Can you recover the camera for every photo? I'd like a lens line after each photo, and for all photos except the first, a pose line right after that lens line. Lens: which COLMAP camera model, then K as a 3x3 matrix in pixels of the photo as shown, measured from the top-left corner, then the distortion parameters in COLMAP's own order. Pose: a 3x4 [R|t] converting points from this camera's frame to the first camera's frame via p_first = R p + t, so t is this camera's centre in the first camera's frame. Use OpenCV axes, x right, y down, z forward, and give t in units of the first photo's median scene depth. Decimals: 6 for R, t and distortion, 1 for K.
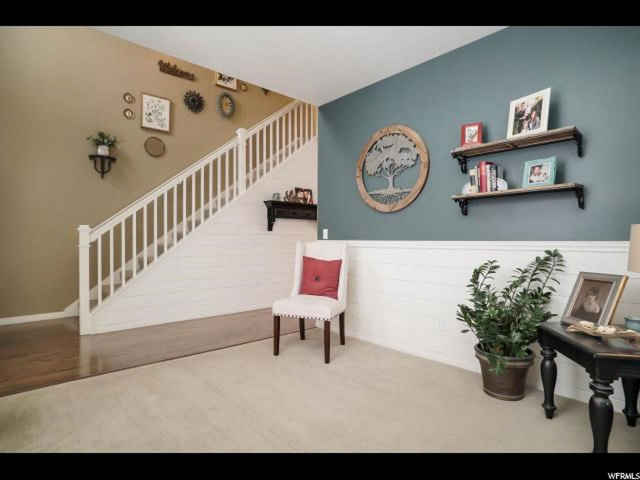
lens RADIAL K [[337.1, 0, 319.5], [0, 337.1, 243.7], [0, 0, 1]] dist [-0.038222, 0.011718]
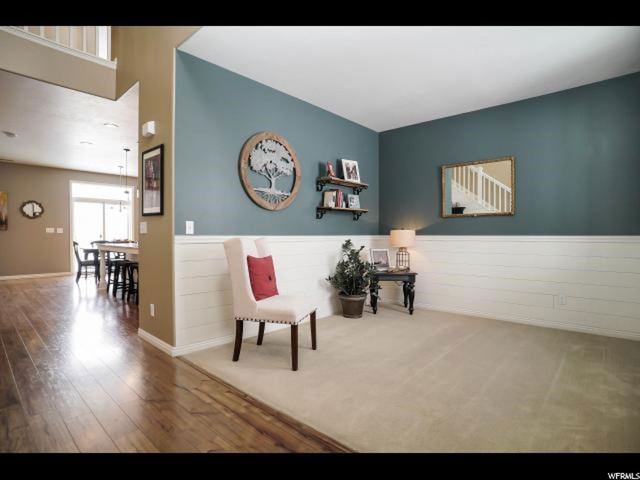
lens RADIAL K [[337.1, 0, 320.9], [0, 337.1, 239.3], [0, 0, 1]] dist [-0.038222, 0.011718]
pose [[-0.085312, -0.020639, 0.996141, -0.935854], [0.003116, 0.999775, 0.020981, -0.021101], [-0.996349, 0.004894, -0.085228, 0.951357]]
